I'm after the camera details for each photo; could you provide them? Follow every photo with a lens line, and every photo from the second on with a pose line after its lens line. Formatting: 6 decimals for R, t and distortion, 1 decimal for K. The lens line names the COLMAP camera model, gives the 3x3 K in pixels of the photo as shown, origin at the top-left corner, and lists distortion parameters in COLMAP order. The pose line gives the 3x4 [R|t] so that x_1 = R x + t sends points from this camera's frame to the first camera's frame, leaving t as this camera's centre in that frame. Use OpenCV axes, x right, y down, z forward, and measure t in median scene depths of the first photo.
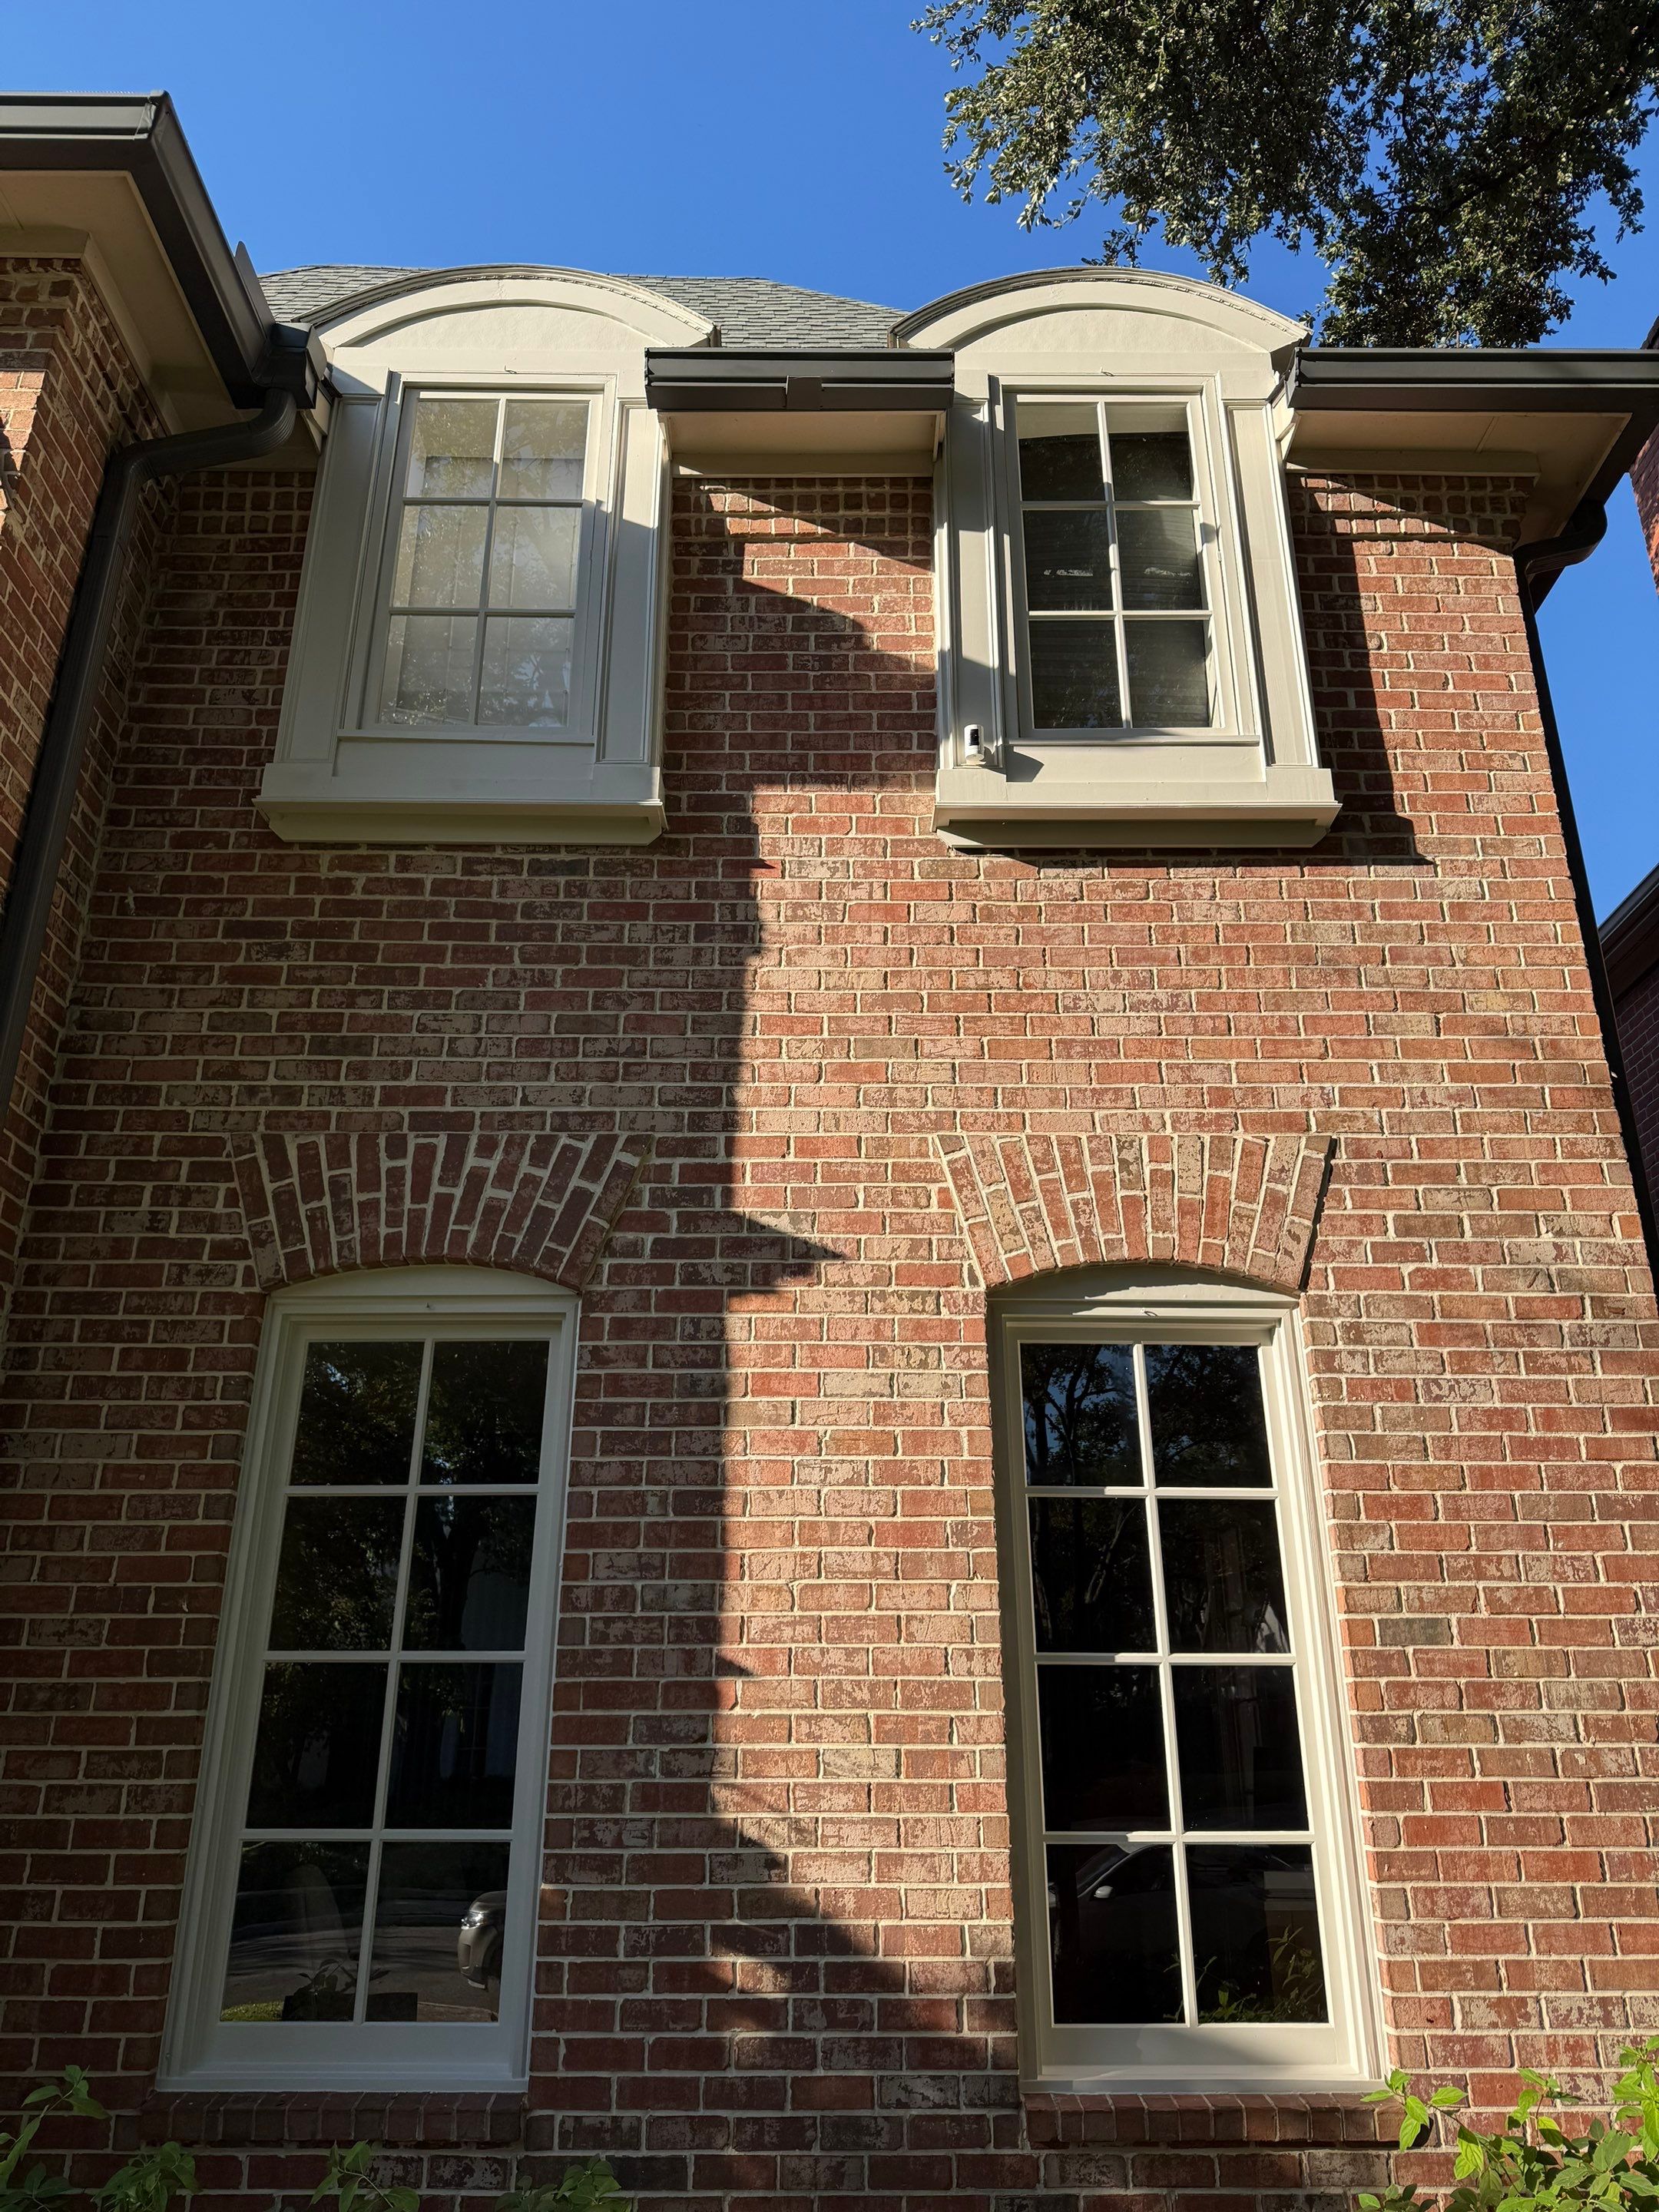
lens RADIAL K [[1584.4, 0, 814.2], [0, 1584.4, 1087.6], [0, 0, 1]] dist [0.068234, -0.085214]
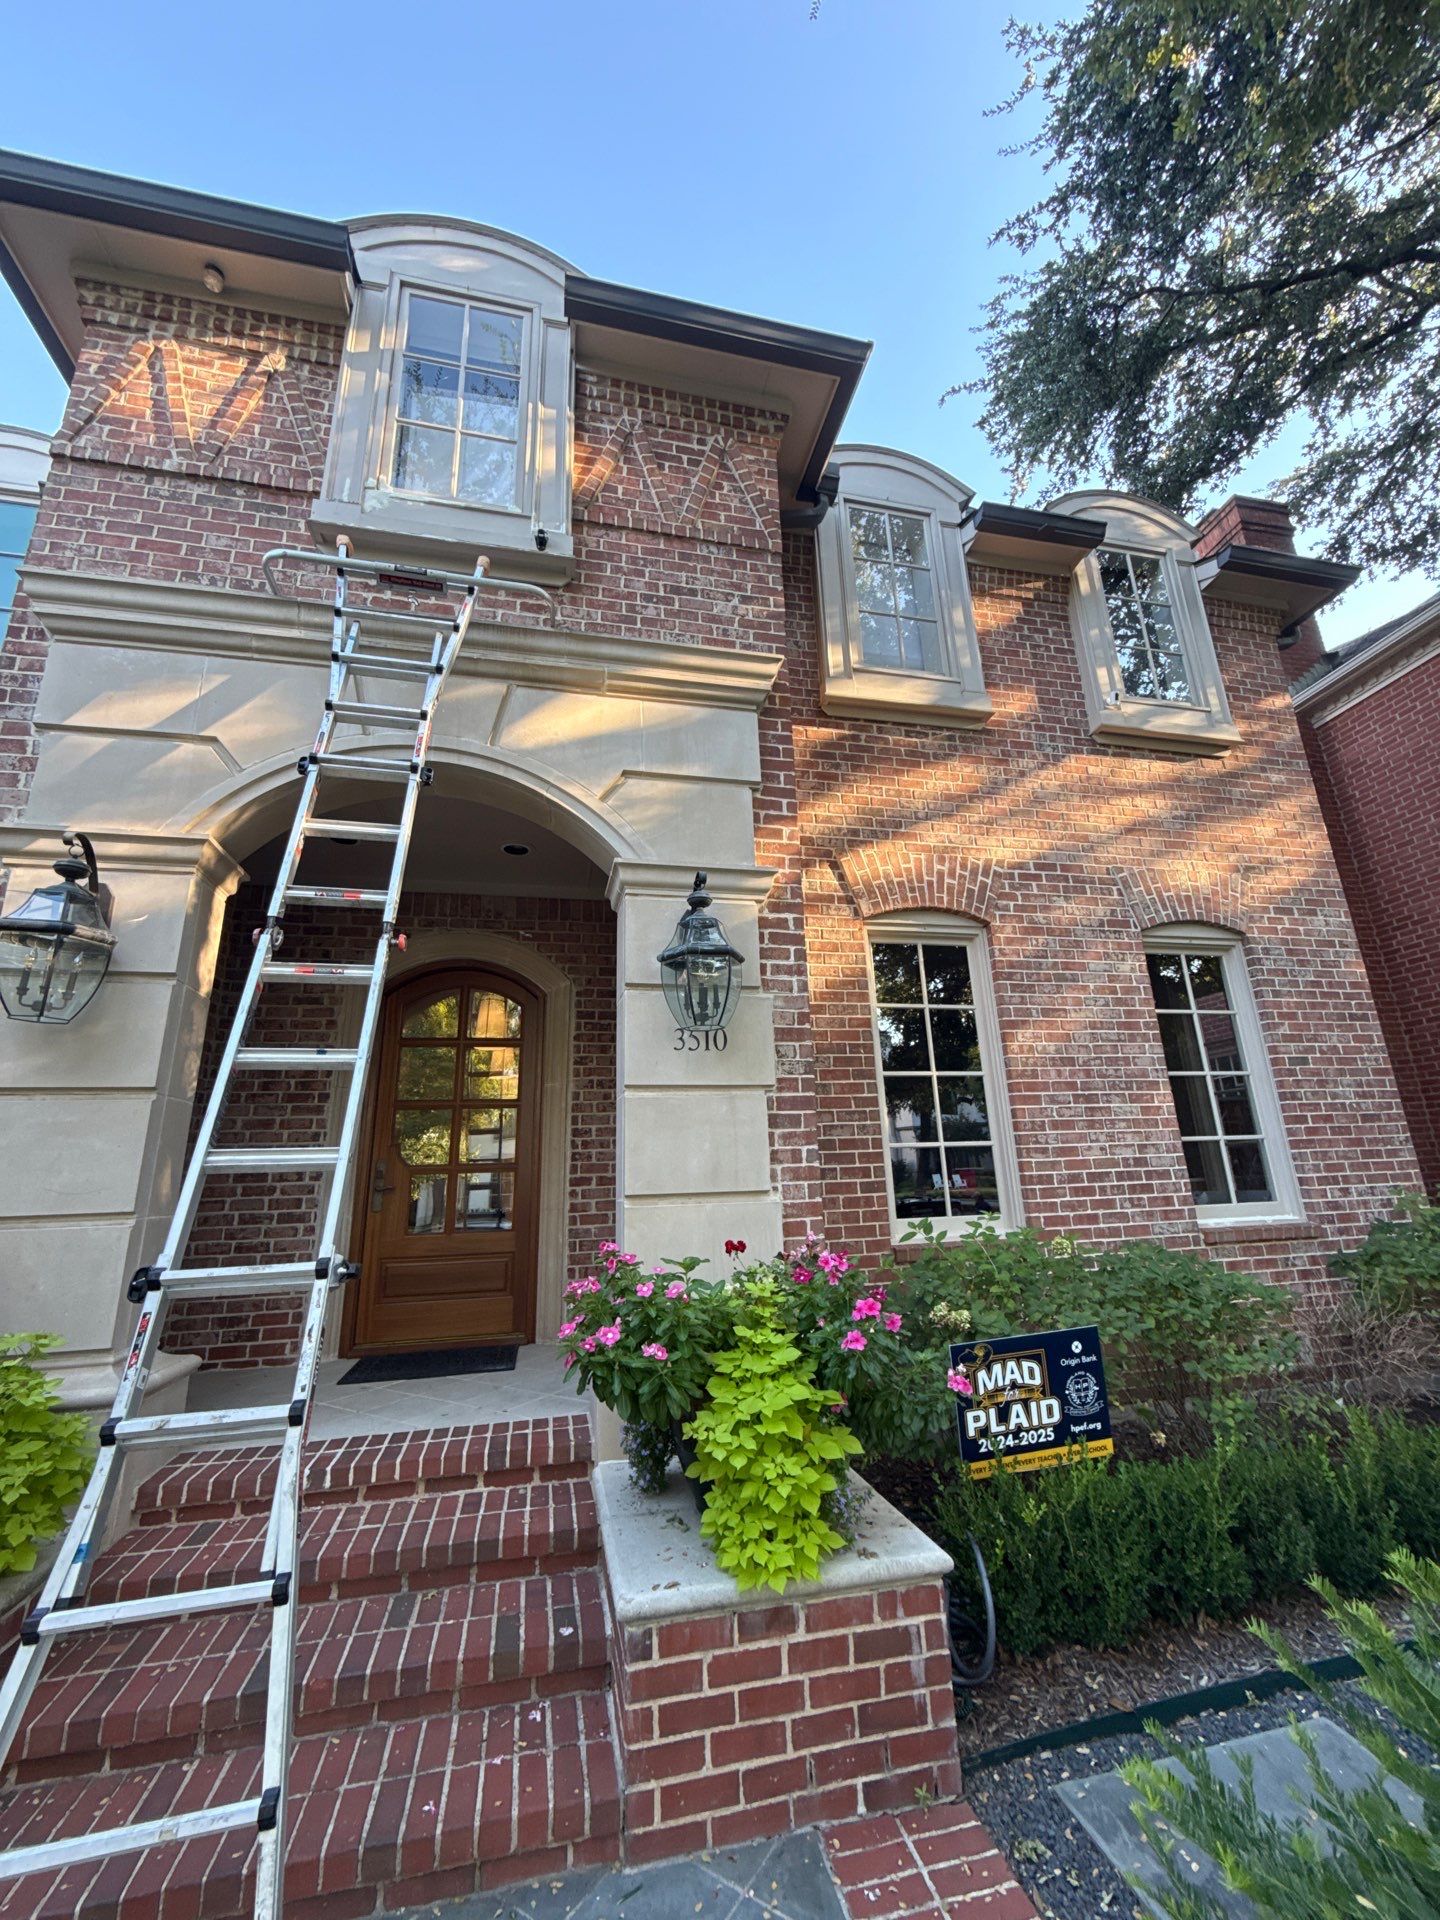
lens RADIAL K [[783.5, 0, 725.7], [0, 783.5, 957.6], [0, 0, 1]] dist [-0.000673, -0.000051]
pose [[0.975982, 0.026913, 0.216182, -0.749830], [-0.048219, 0.994414, 0.093896, 0.085740], [-0.212447, -0.102065, 0.971828, -0.029679]]
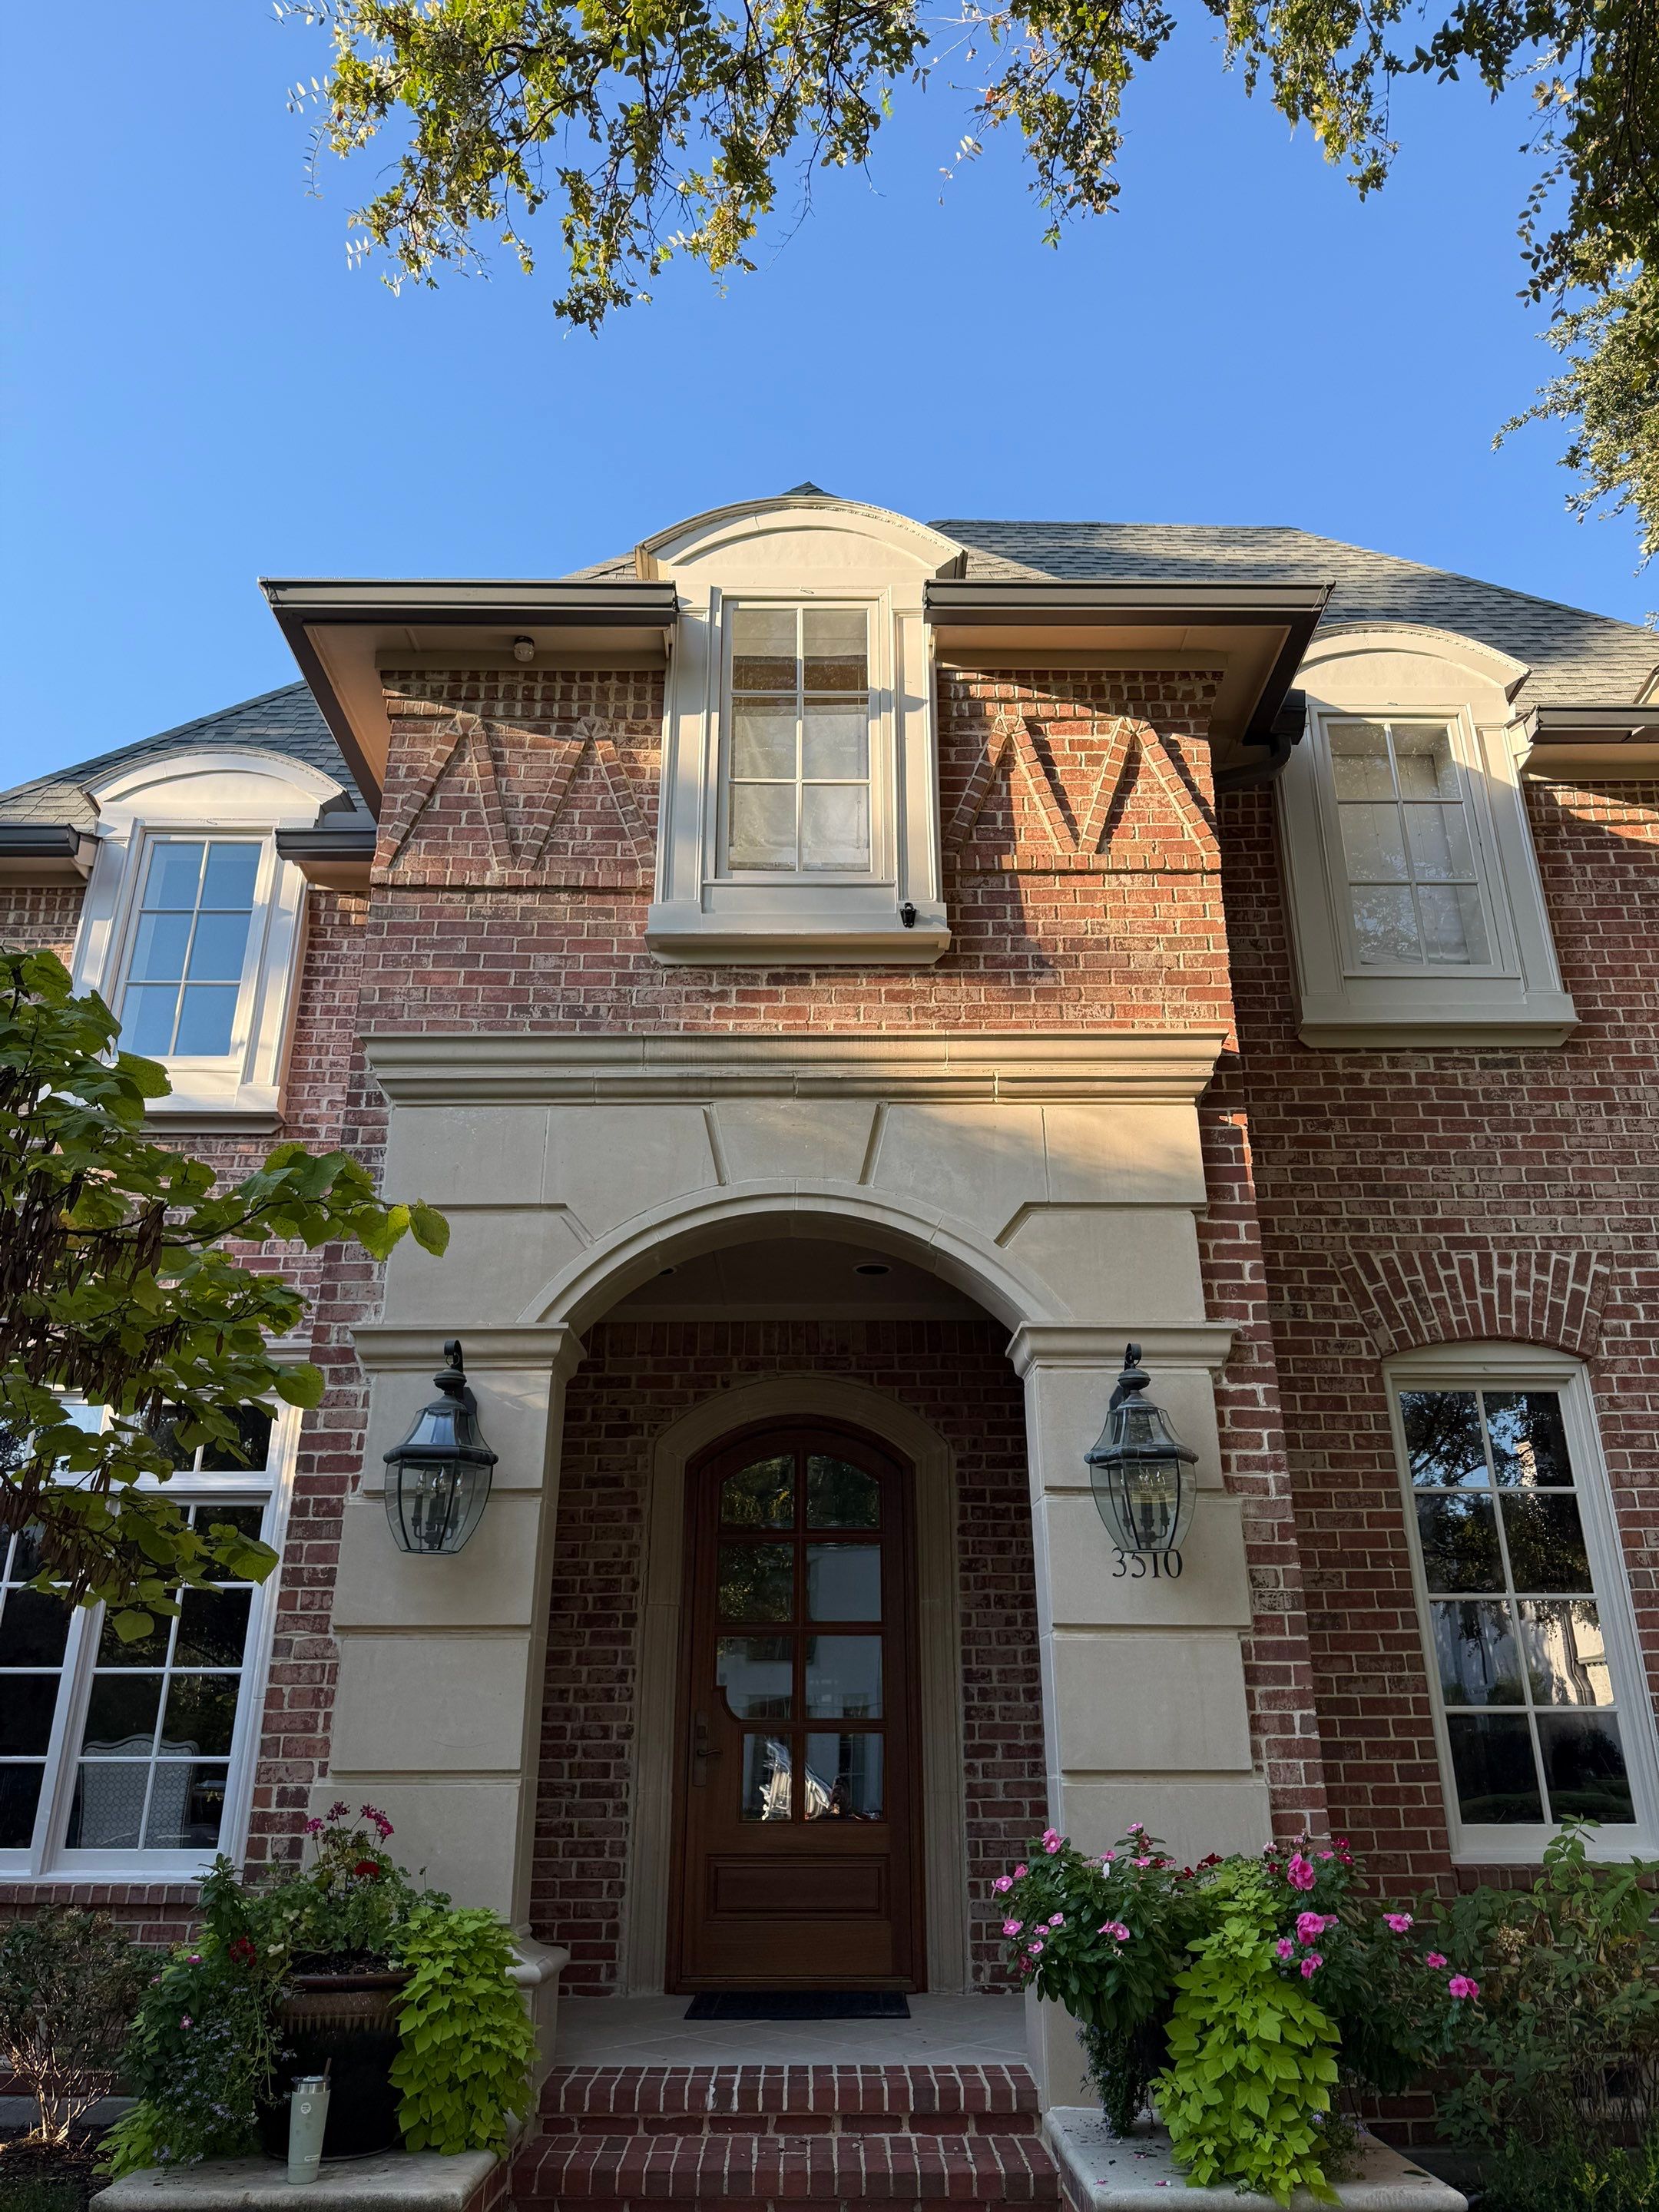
lens RADIAL K [[1584.4, 0, 833.9], [0, 1584.4, 1099.4], [0, 0, 1]] dist [0.068234, -0.085214]
pose [[0.999985, -0.005305, -0.001652, -0.838792], [0.005280, 0.999875, -0.014916, -0.095427], [0.001731, 0.014907, 0.999887, -0.504193]]
